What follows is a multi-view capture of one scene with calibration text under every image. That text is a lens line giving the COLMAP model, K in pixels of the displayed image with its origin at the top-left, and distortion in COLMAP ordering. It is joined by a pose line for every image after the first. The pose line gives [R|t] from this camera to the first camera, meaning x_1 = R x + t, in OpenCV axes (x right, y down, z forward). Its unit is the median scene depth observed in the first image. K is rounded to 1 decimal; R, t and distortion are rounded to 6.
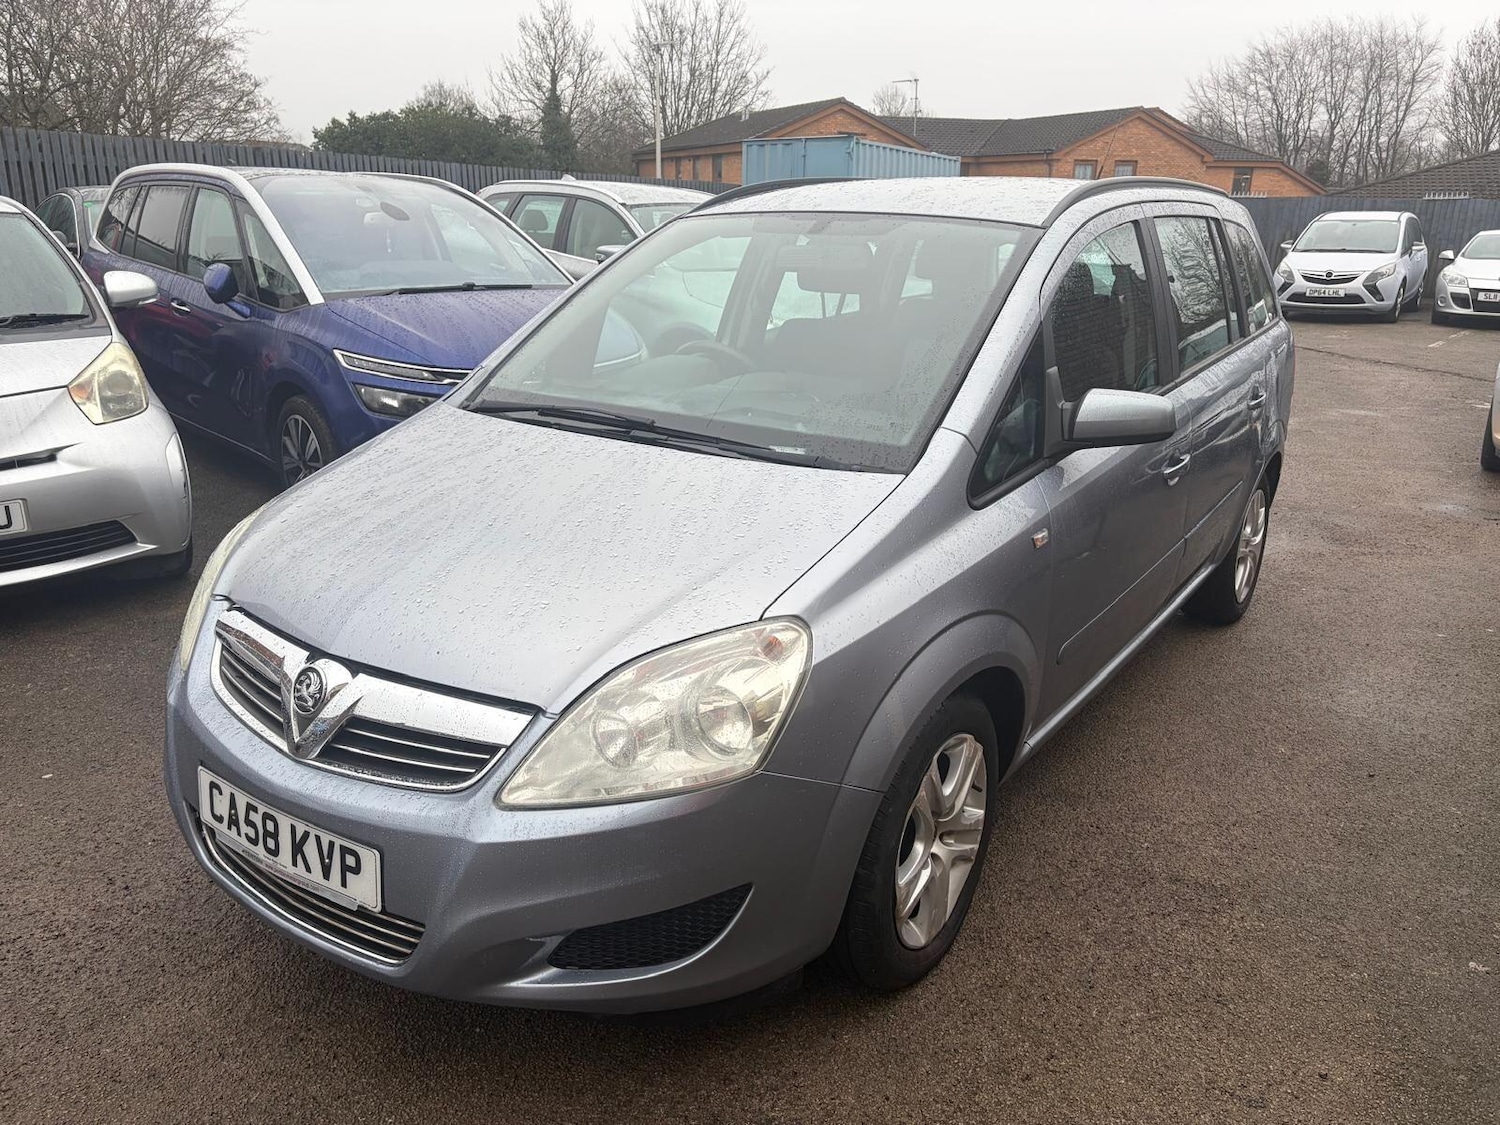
lens RADIAL K [[1121.4, 0, 748.0], [0, 1121.4, 575.0], [0, 0, 1]] dist [0.065032, -0.073185]
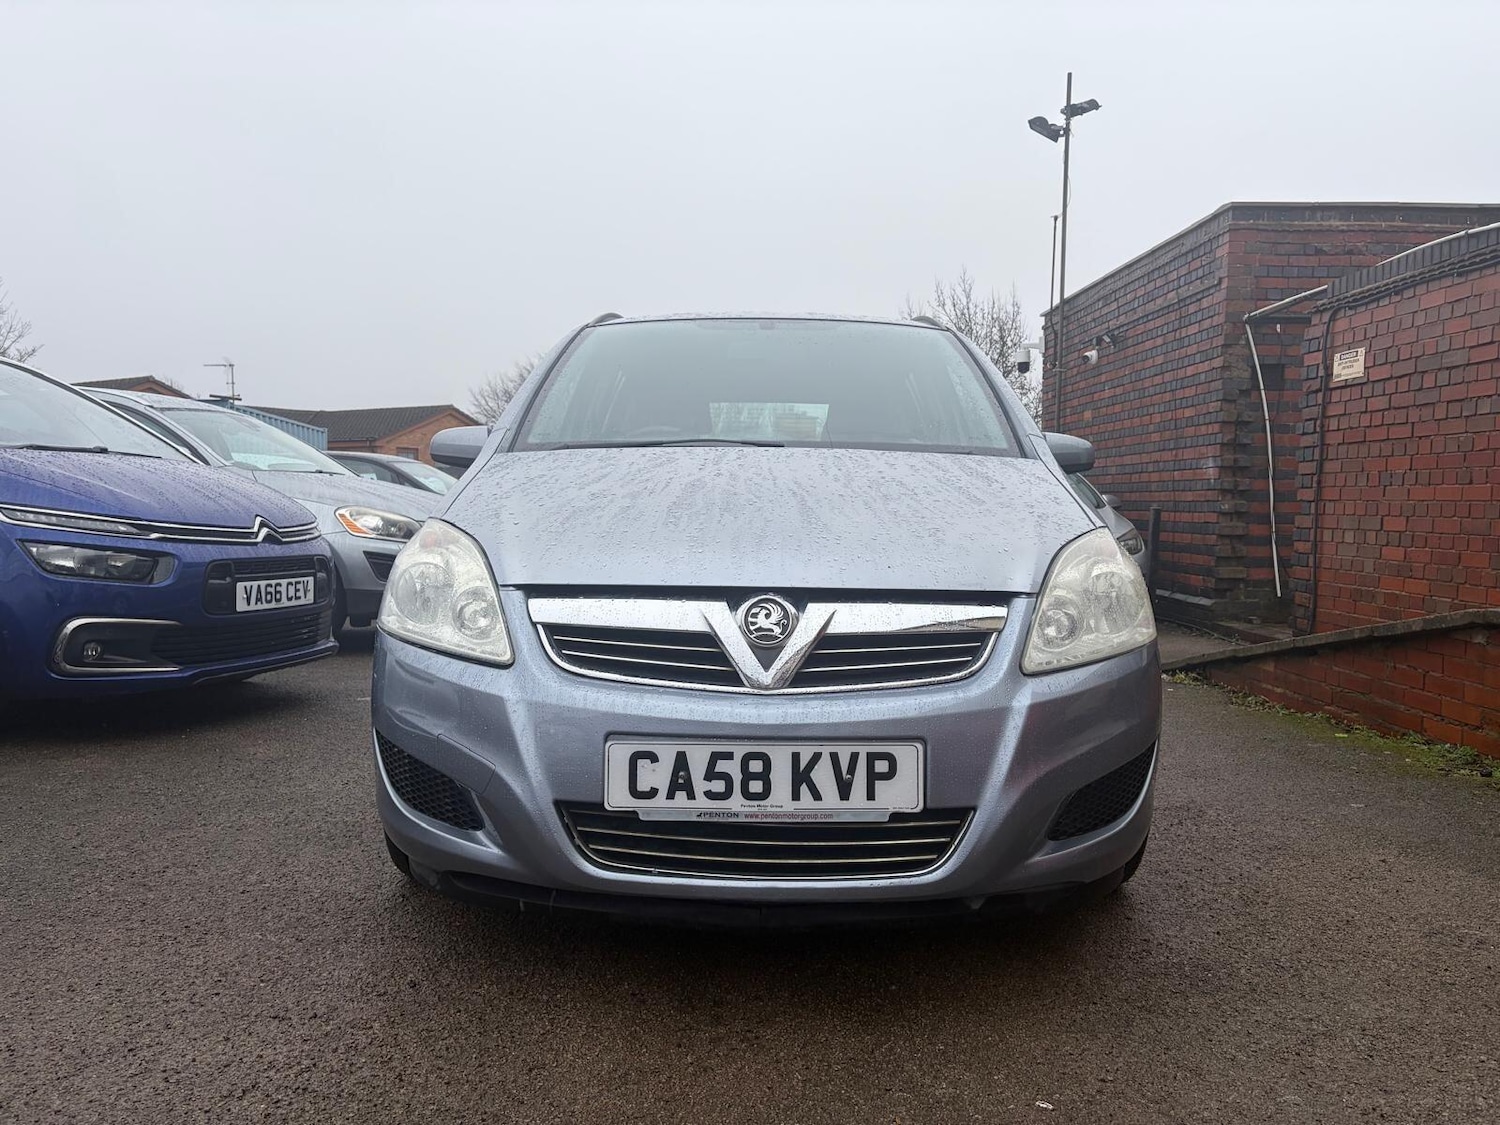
lens RADIAL K [[1121.4, 0, 752.7], [0, 1121.4, 564.2], [0, 0, 1]] dist [0.065032, -0.073185]
pose [[0.824416, -0.033648, 0.564983, -0.735180], [0.177814, 0.963086, -0.202107, 0.193633], [-0.537327, 0.267082, 0.799967, 0.169314]]
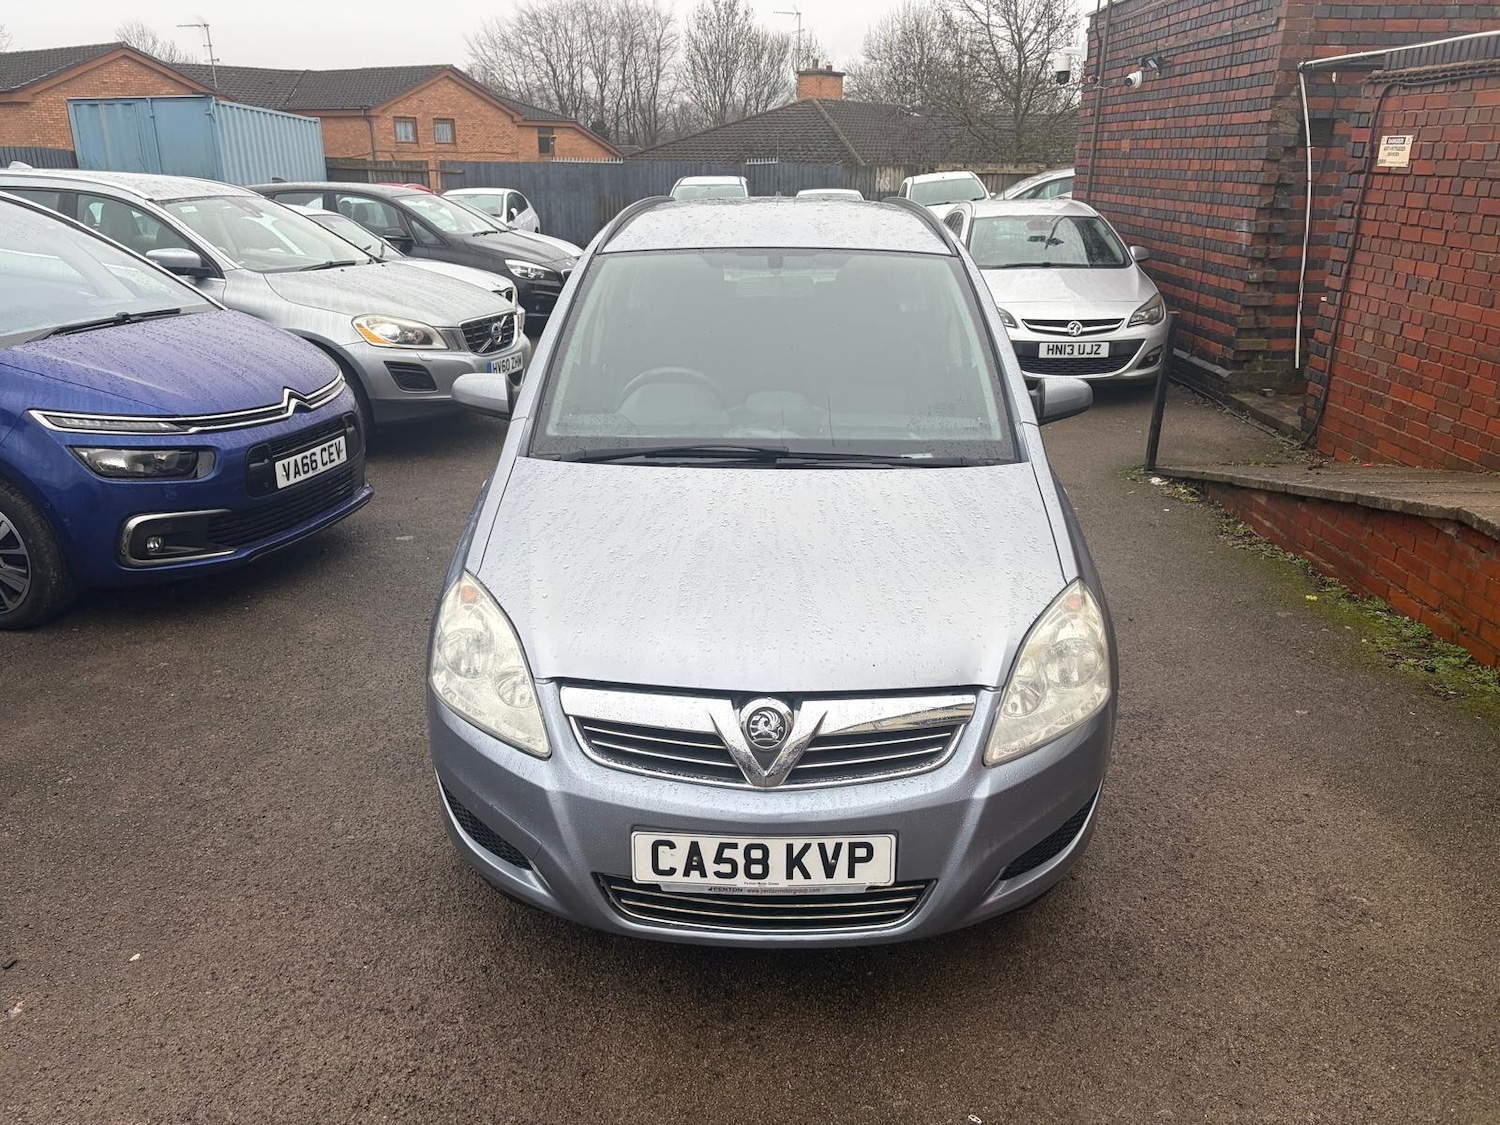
lens RADIAL K [[1121.4, 0, 754.2], [0, 1121.4, 563.4], [0, 0, 1]] dist [0.065032, -0.073185]
pose [[0.833438, -0.193975, 0.517450, -0.740559], [0.179182, 0.980638, 0.079006, -0.118251], [-0.522757, 0.026871, 0.852058, 0.029324]]
